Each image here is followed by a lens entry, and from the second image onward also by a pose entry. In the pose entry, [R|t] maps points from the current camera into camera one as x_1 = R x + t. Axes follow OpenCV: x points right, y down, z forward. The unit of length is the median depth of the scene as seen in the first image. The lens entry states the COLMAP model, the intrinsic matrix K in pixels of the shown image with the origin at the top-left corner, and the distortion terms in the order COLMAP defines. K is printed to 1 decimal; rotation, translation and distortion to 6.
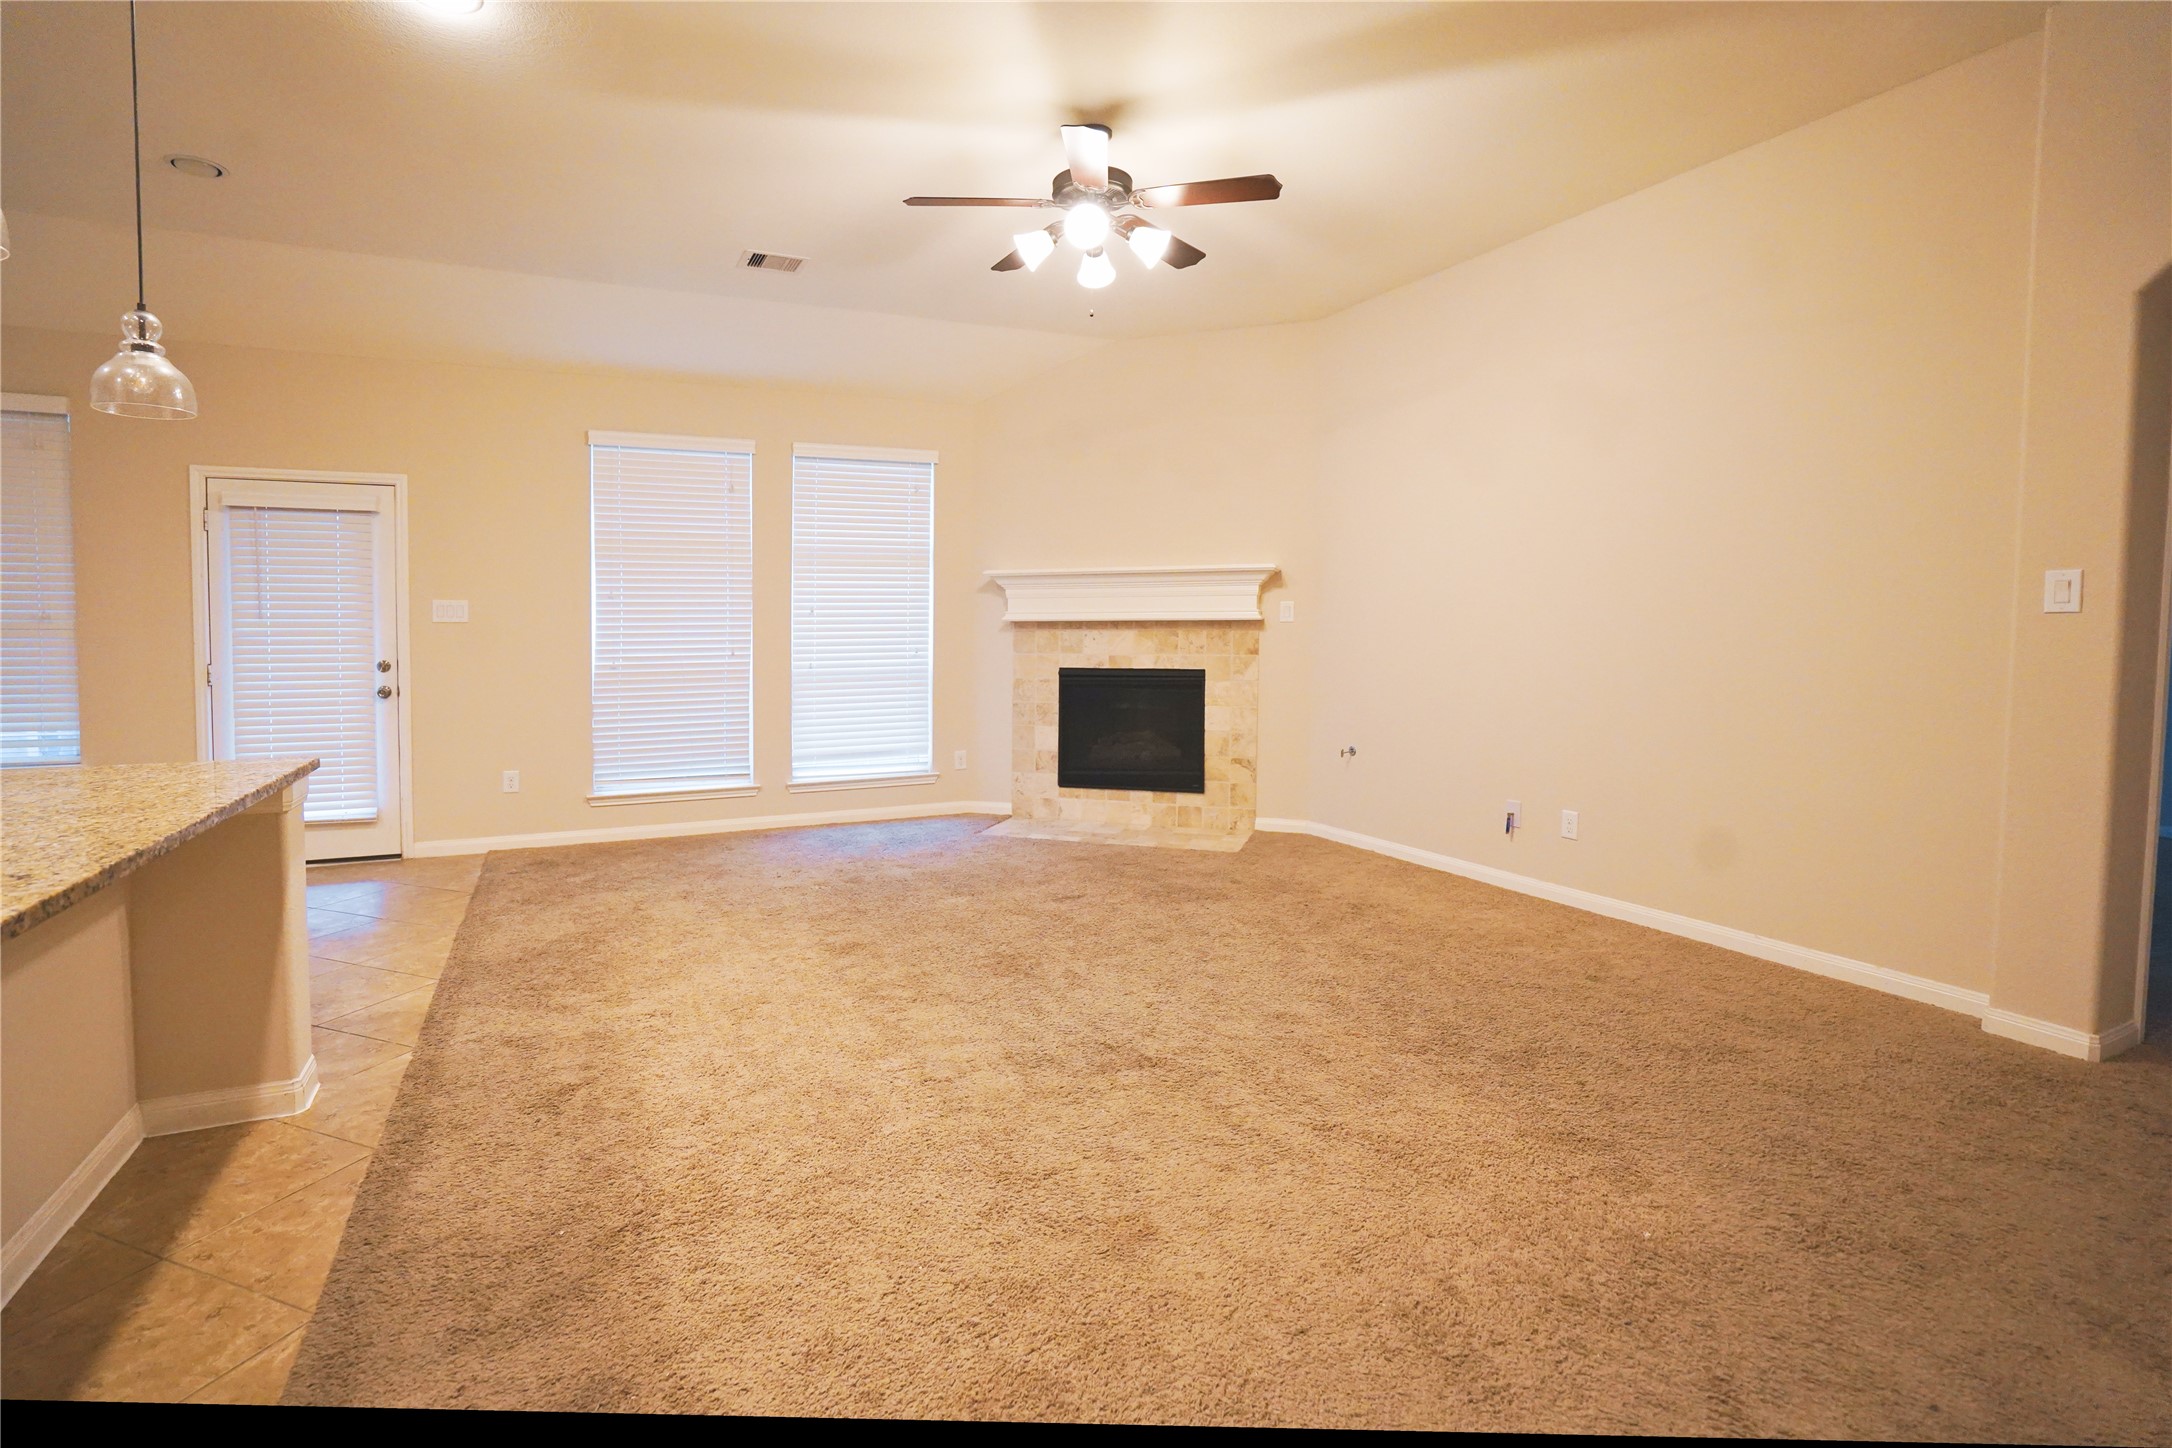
lens RADIAL K [[1011.6, 0, 1076.8], [0, 1011.6, 678.8], [0, 0, 1]] dist [-0.055587, 0.022876]
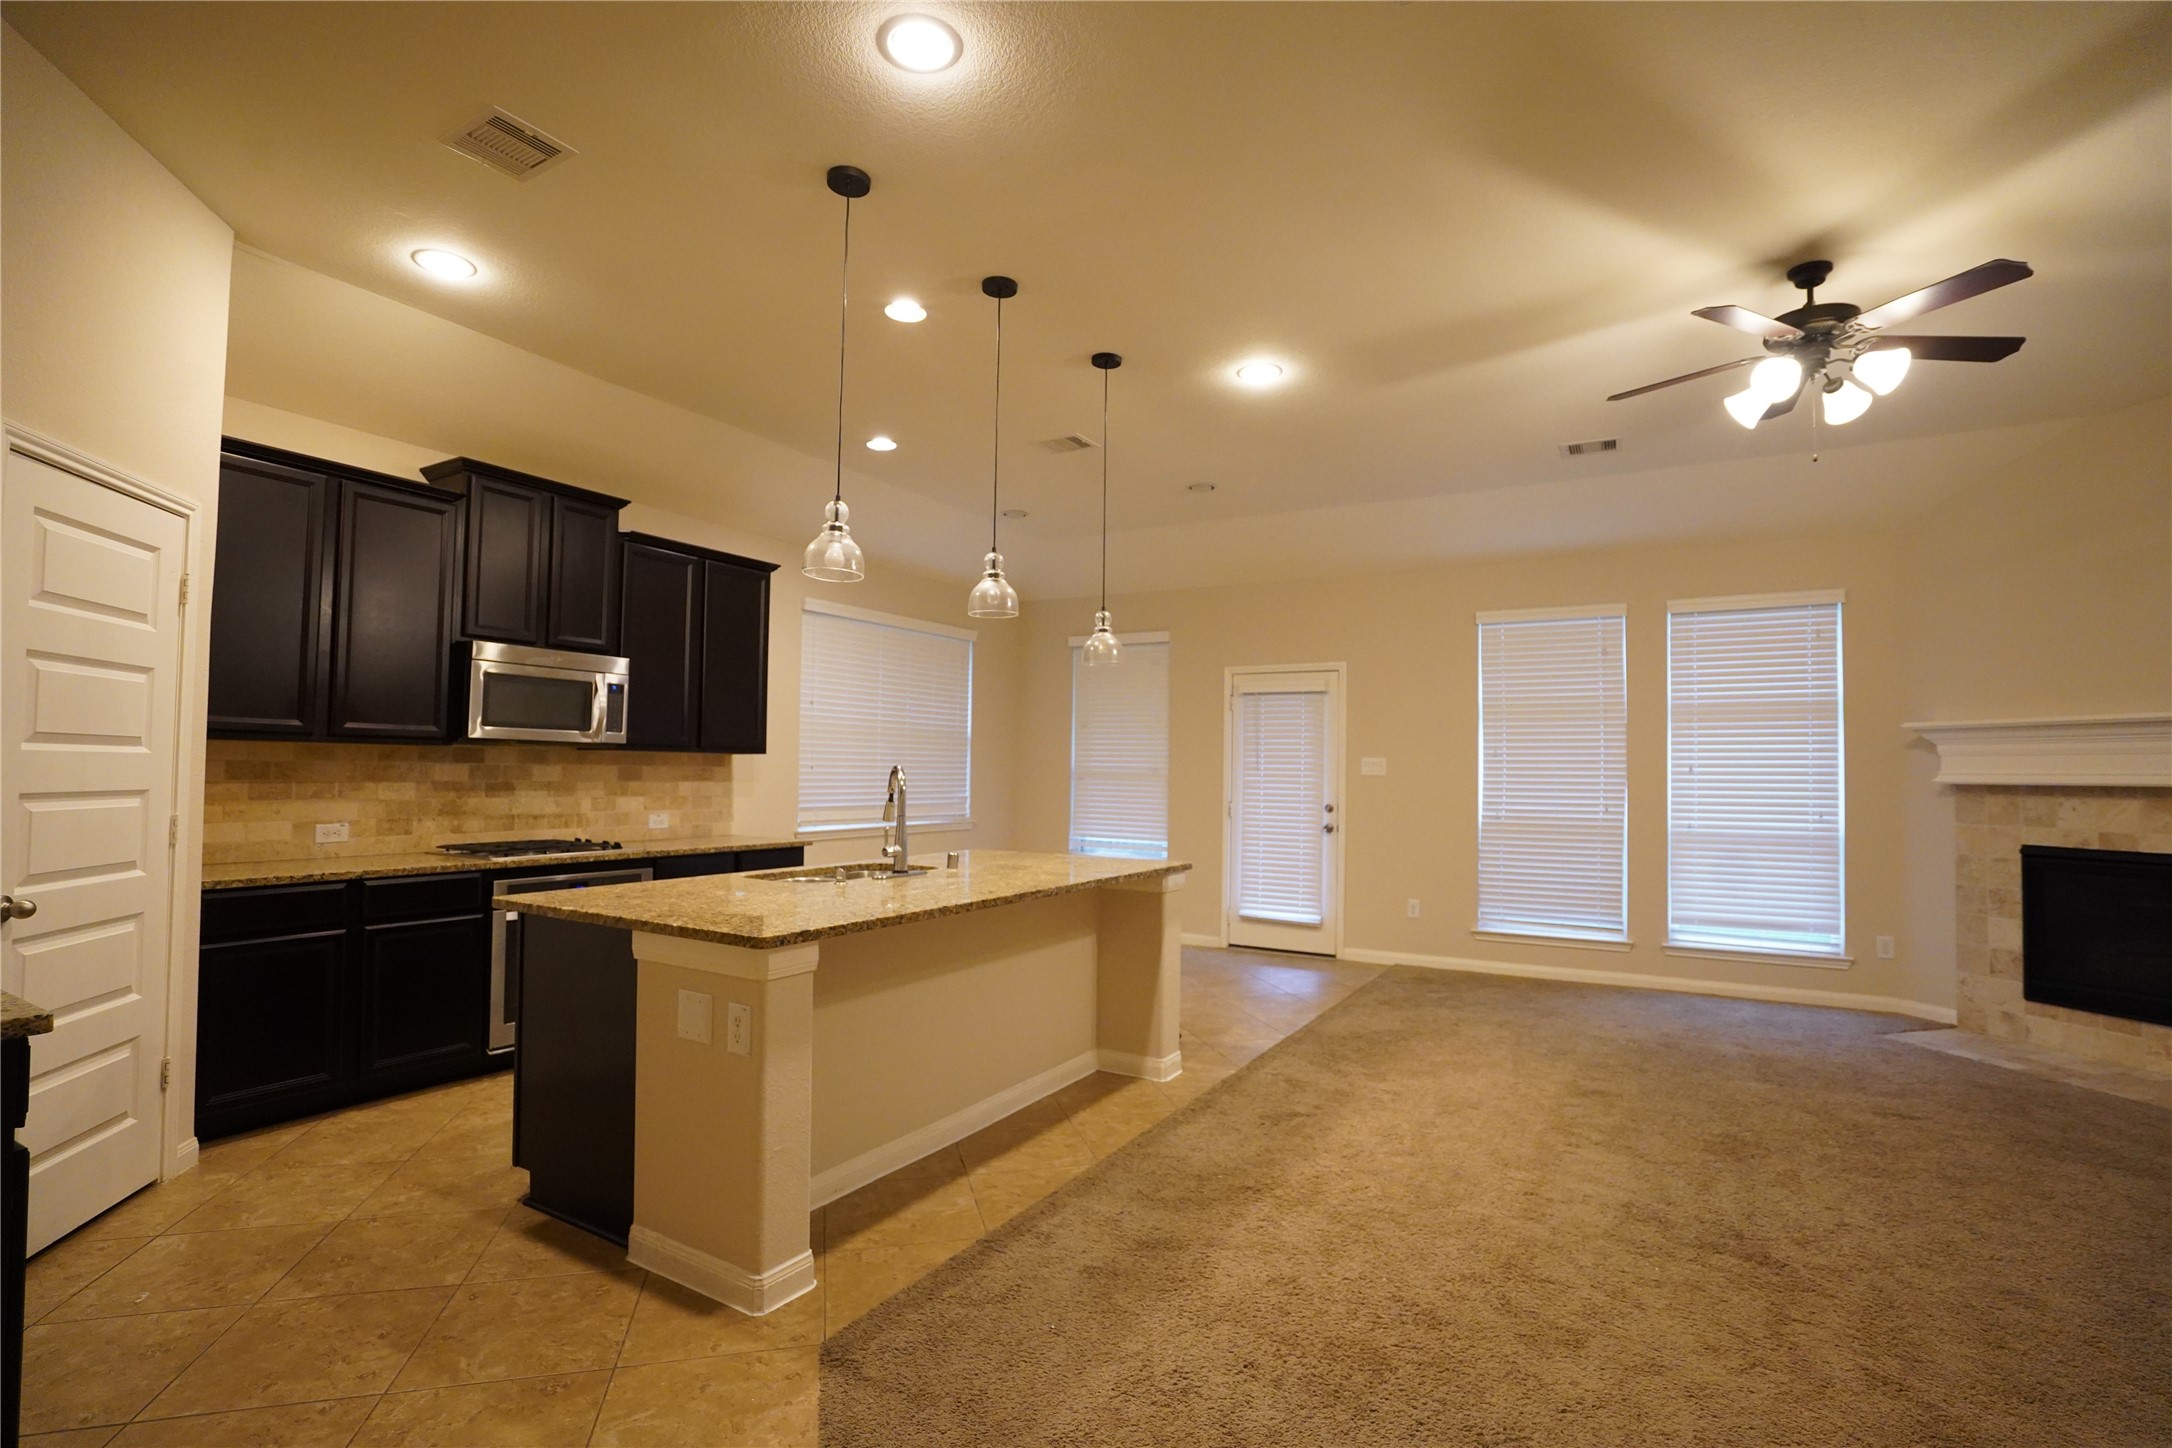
lens RADIAL K [[1059.9, 0, 1093.0], [0, 1059.9, 780.5], [0, 0, 1]] dist [-0.004978, -0.000247]
pose [[0.566865, 0.016835, -0.823639, 0.262961], [-0.055119, 0.998326, -0.017530, -0.007291], [0.821965, 0.055335, 0.566844, -0.051531]]
